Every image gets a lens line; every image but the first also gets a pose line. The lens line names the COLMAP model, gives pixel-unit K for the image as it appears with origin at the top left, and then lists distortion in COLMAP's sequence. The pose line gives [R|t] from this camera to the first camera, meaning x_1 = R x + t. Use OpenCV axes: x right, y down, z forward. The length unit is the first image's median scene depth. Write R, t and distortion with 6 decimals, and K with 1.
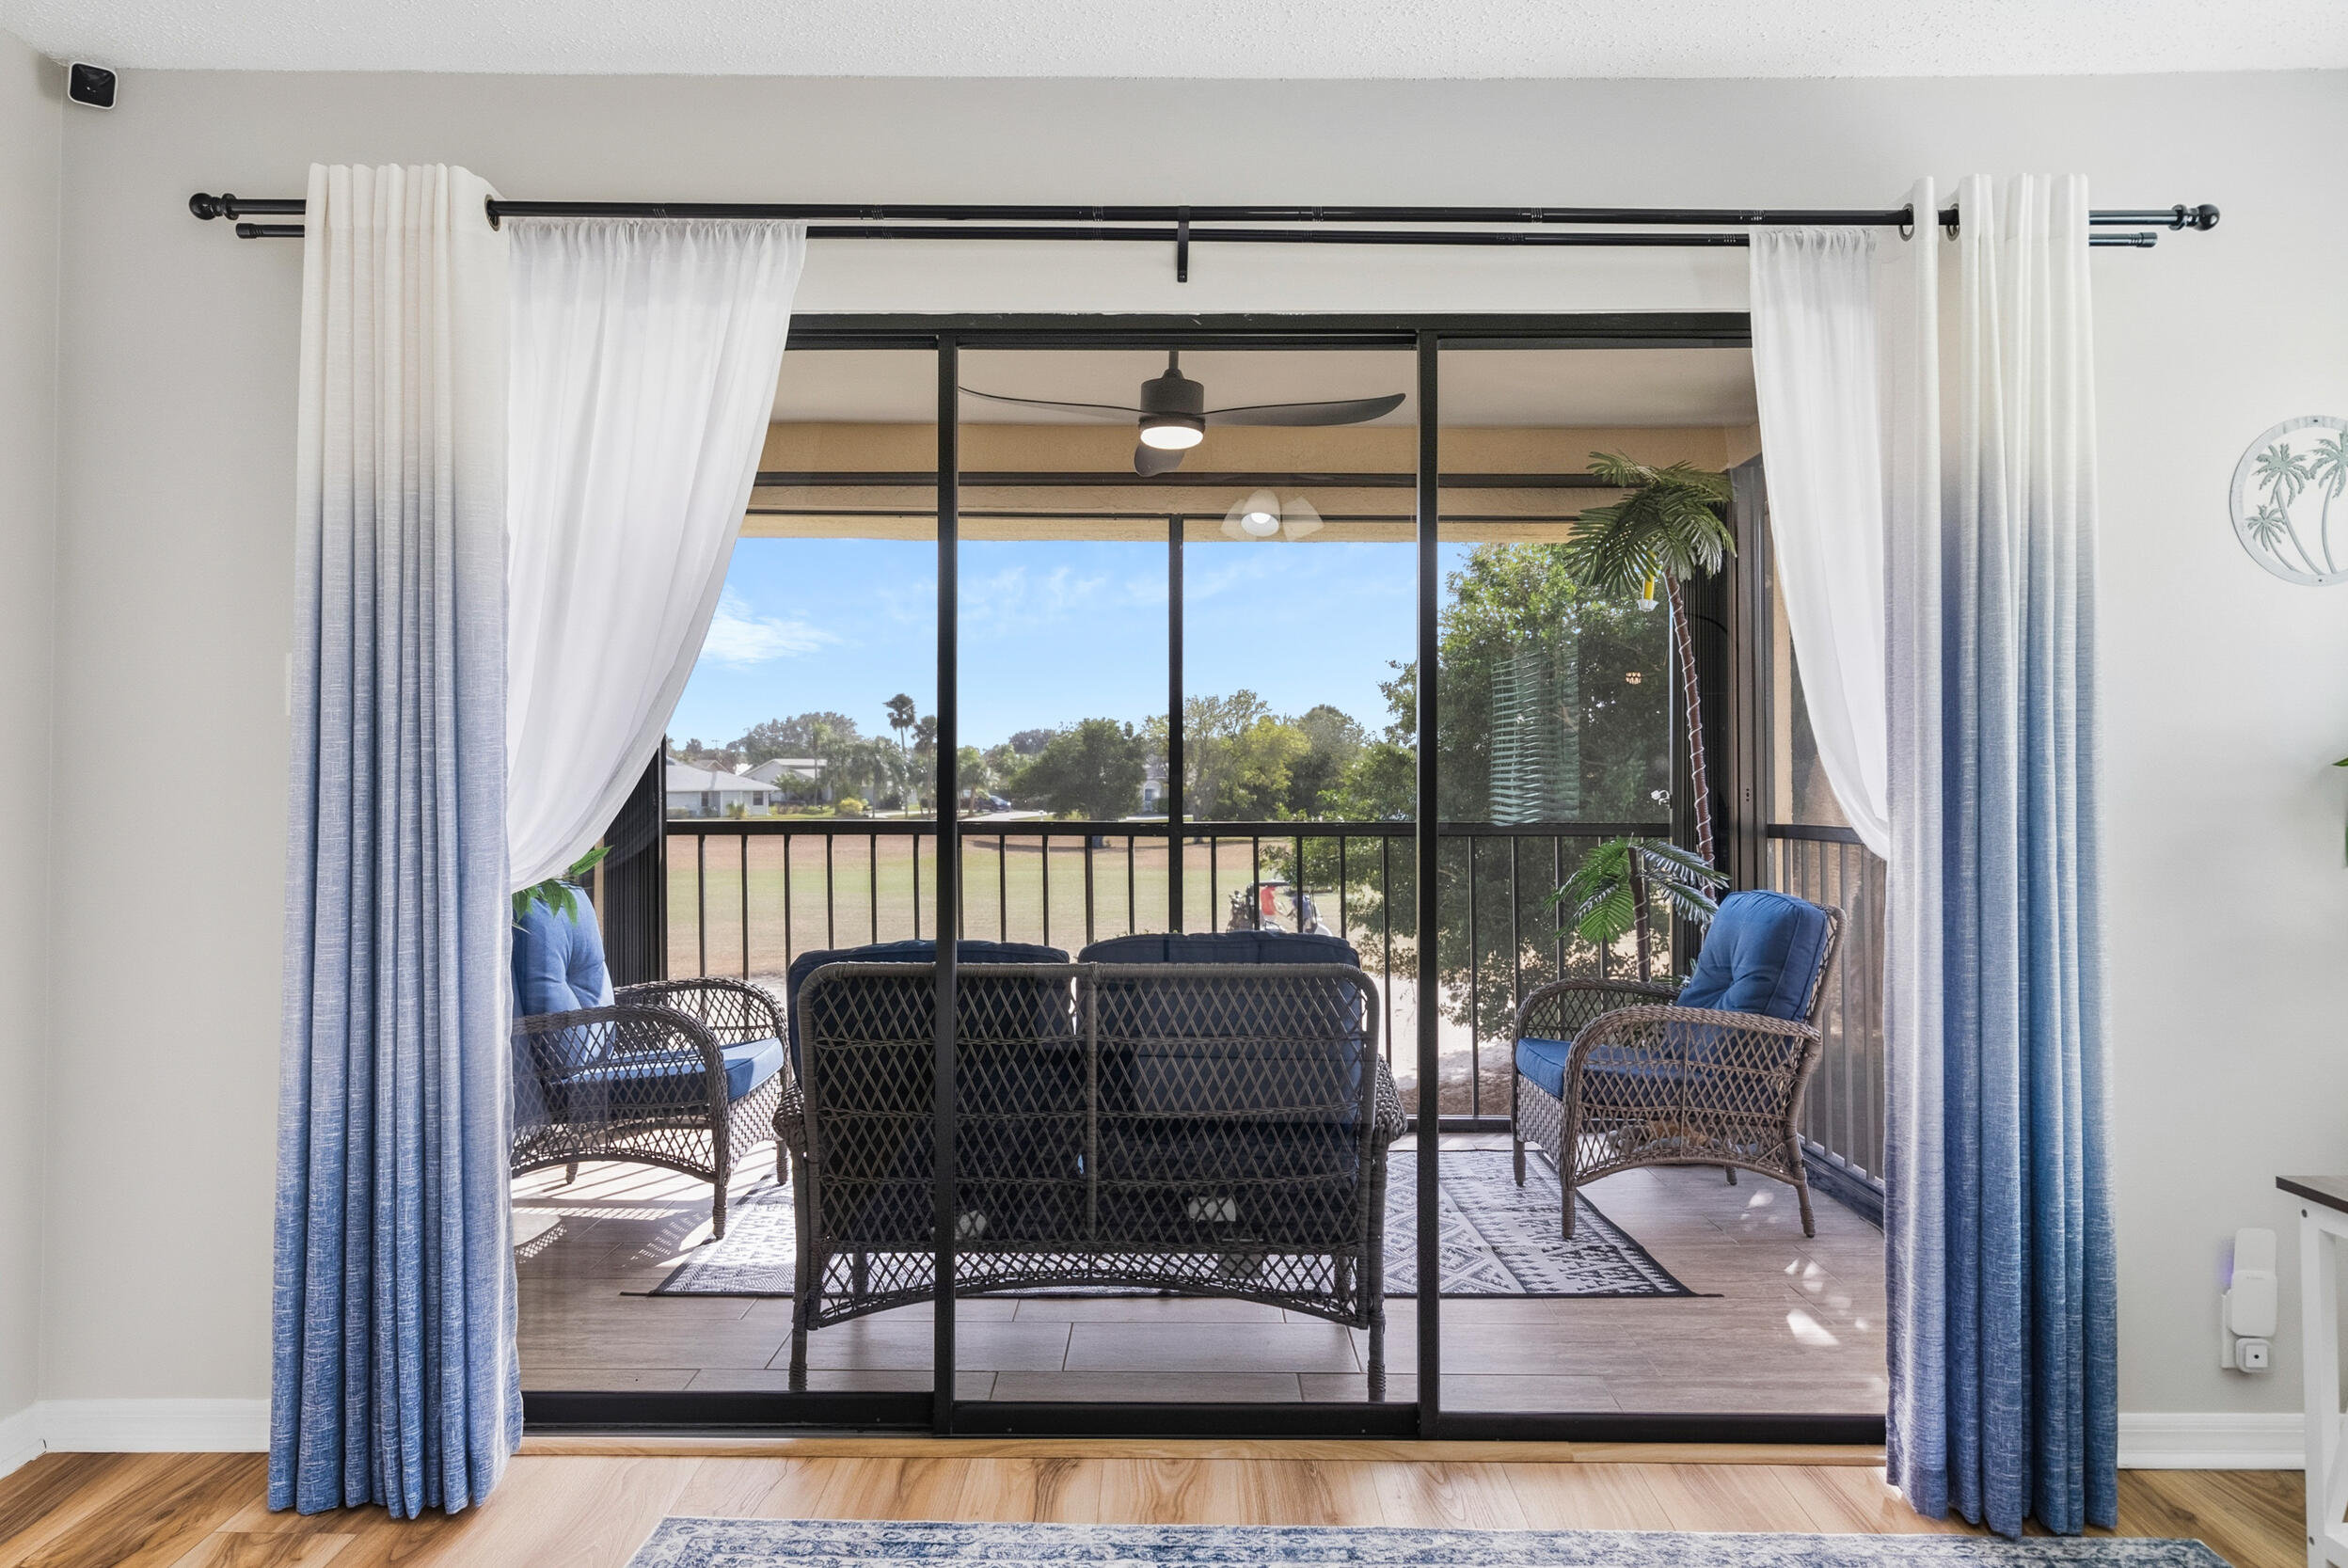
lens RADIAL K [[1635.0, 0, 1180.7], [0, 1635.0, 741.2], [0, 0, 1]] dist [0.010079, -0.001383]
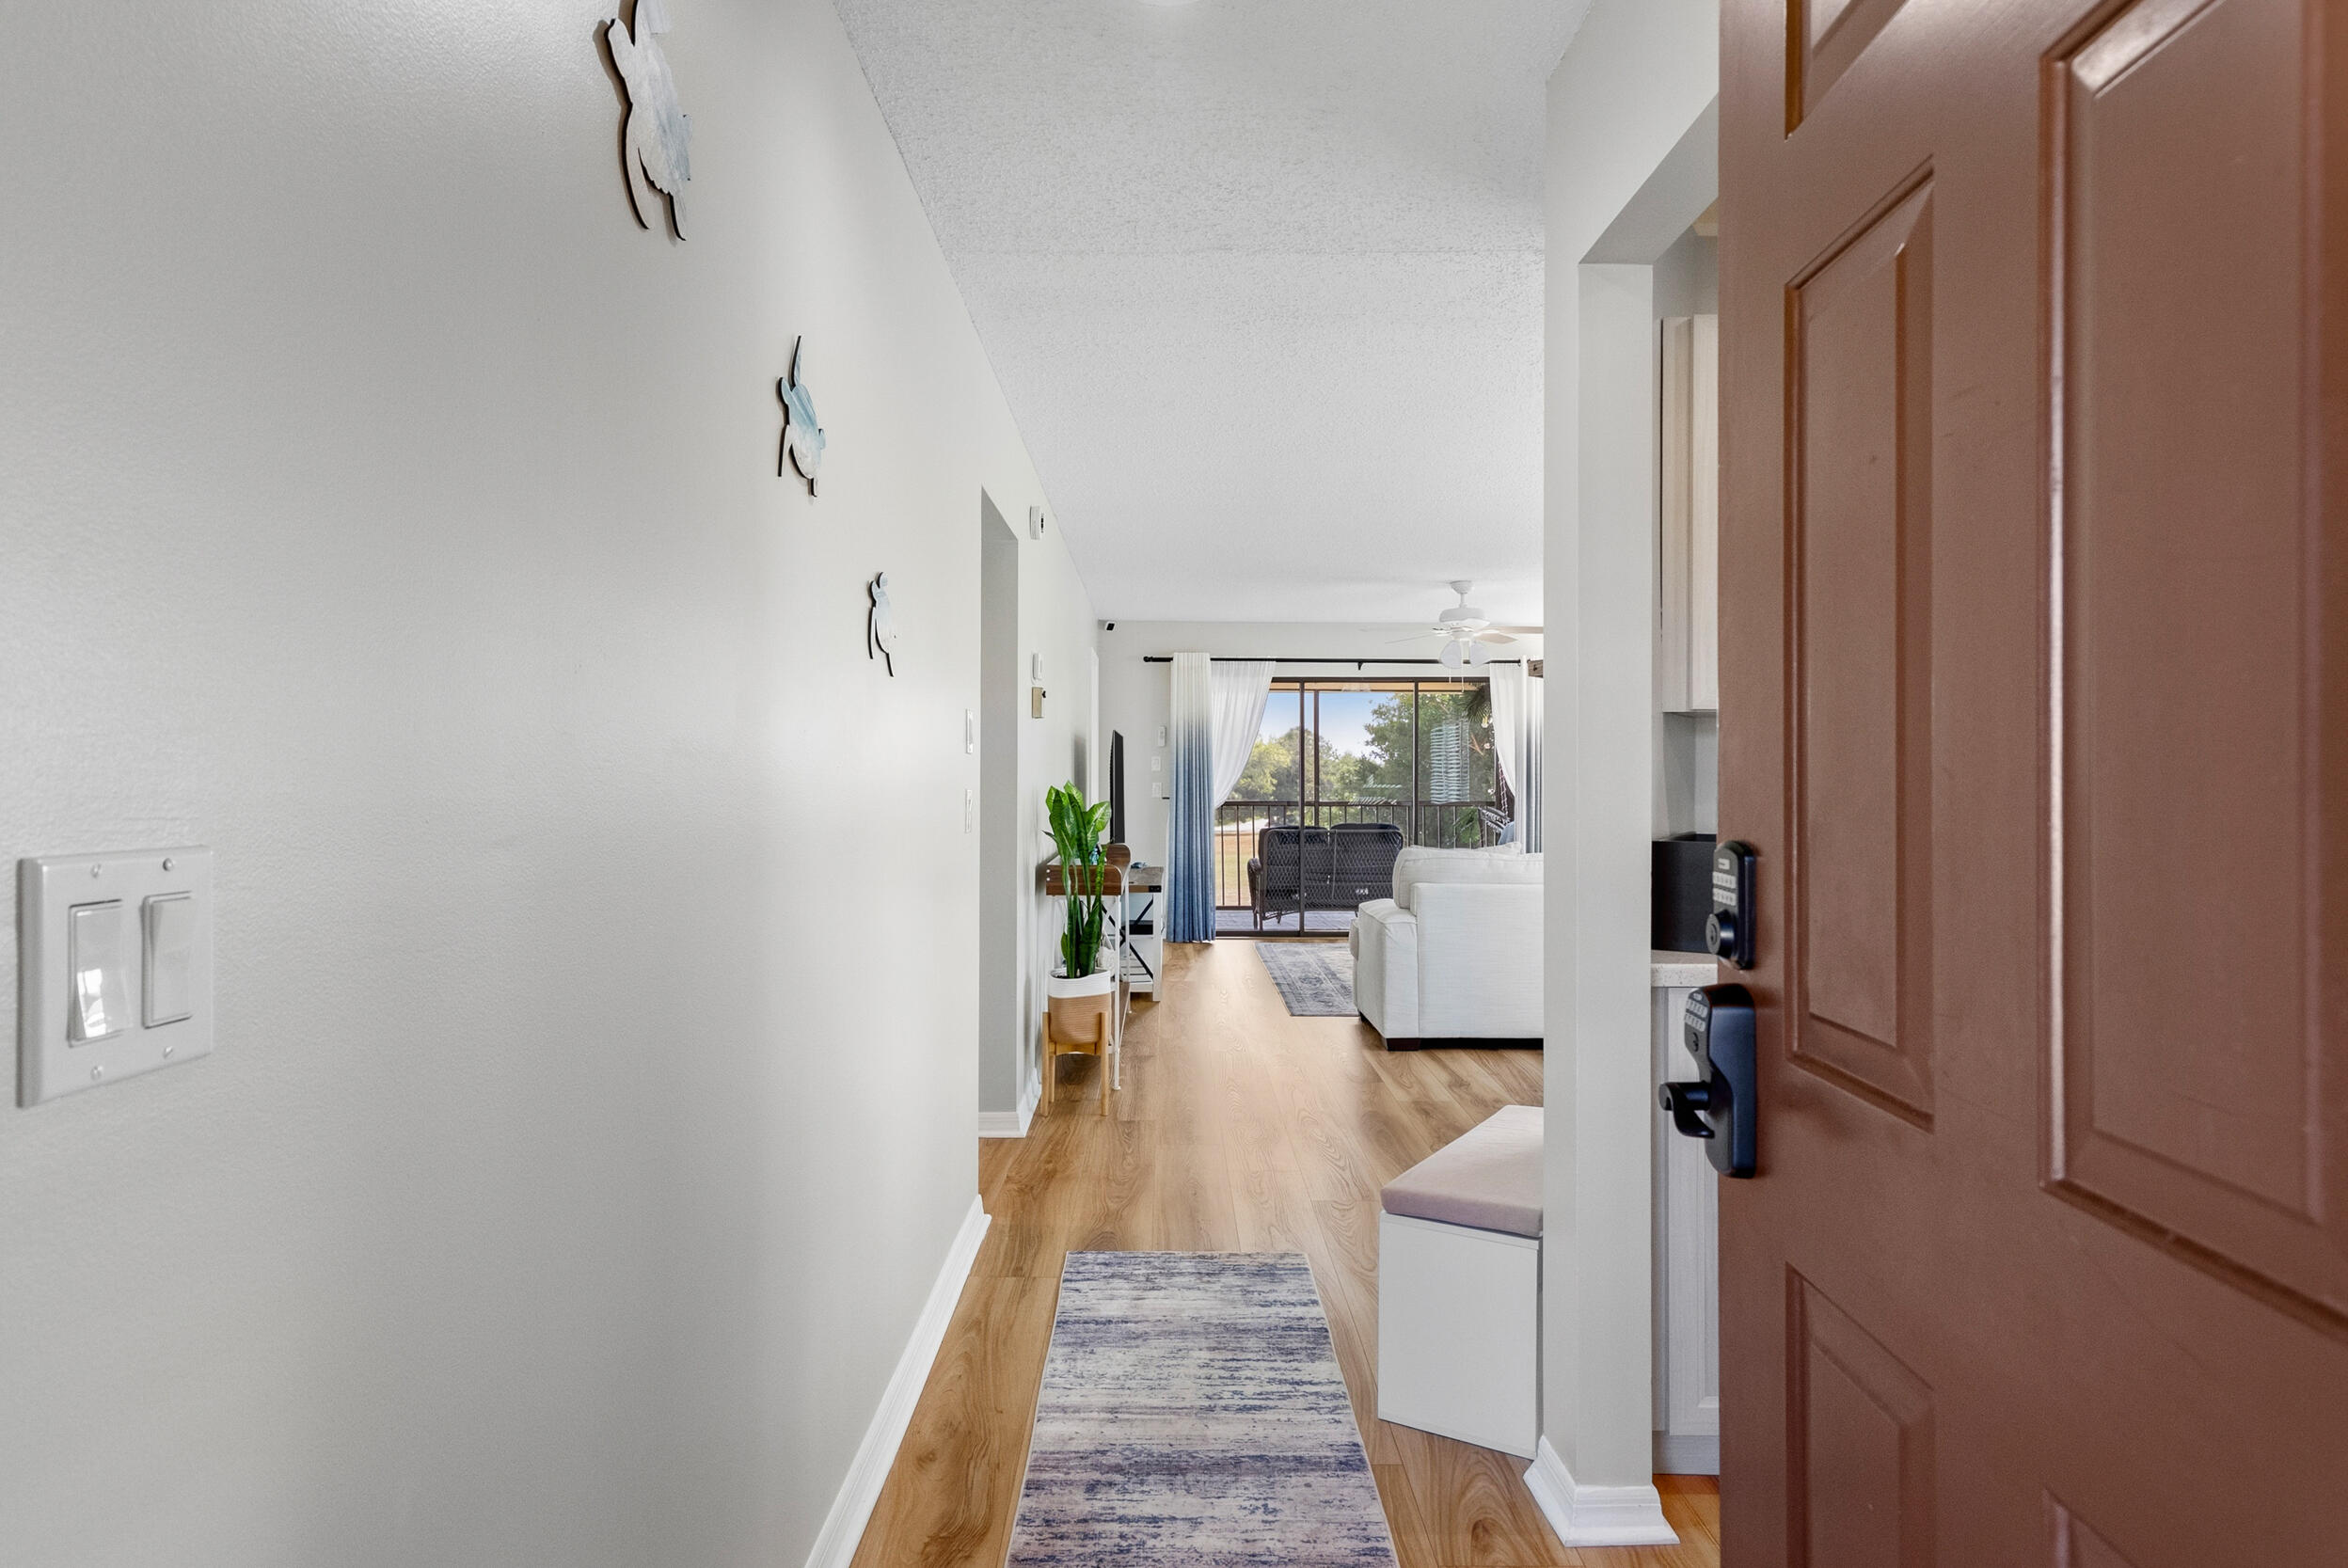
lens RADIAL K [[1363.1, 0, 1159.3], [0, 1363.1, 775.2], [0, 0, 1]] dist [0.004460, 0.000469]
pose [[1.000000, 0.000513, -0.000305, -0.530561], [-0.000508, 0.999852, 0.017215, -0.066035], [0.000314, -0.017215, 0.999852, -2.616572]]
